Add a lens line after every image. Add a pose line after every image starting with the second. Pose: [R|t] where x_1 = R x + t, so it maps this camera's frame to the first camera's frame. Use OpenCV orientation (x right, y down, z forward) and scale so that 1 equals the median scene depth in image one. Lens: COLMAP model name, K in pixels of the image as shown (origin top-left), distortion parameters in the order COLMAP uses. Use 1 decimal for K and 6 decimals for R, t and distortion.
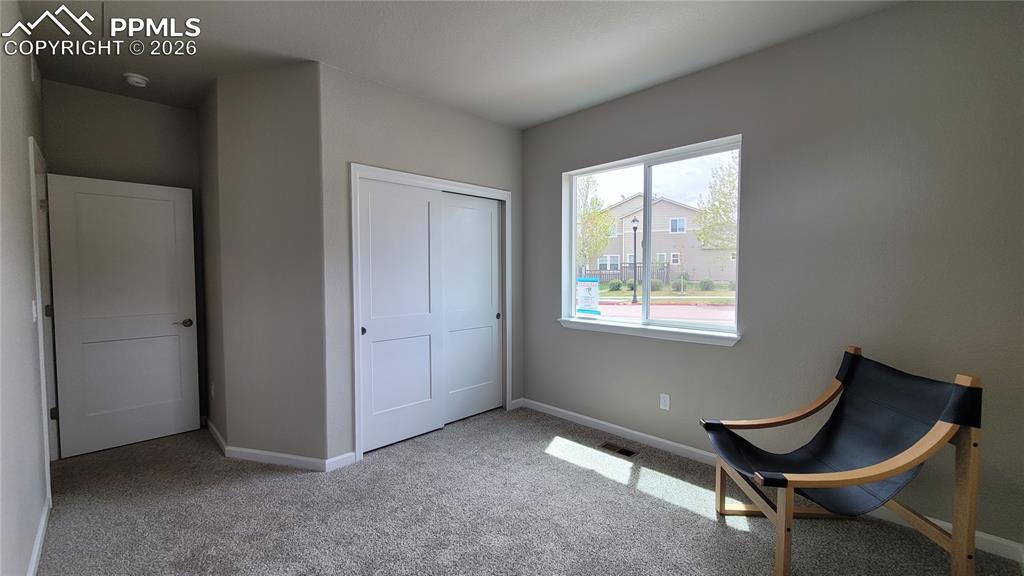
lens RADIAL K [[416.2, 0, 514.9], [0, 416.2, 291.2], [0, 0, 1]] dist [-0.001525, -0.000739]
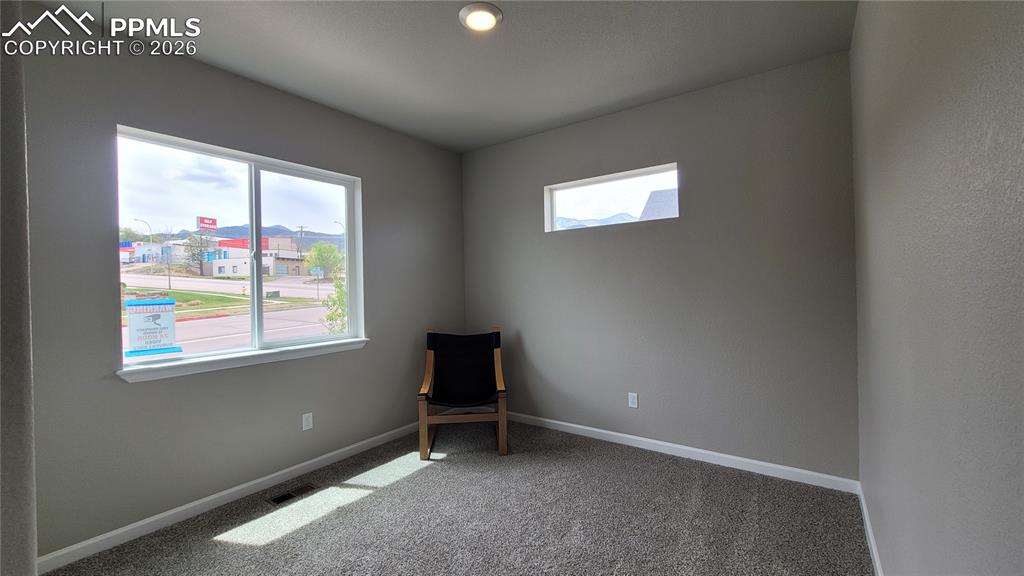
lens RADIAL K [[416.2, 0, 516.8], [0, 416.2, 290.1], [0, 0, 1]] dist [-0.001525, -0.000739]
pose [[-0.178731, -0.008799, 0.983859, -0.689824], [0.057817, 0.998138, 0.019430, -0.032099], [-0.982198, 0.060357, -0.177890, 0.678521]]
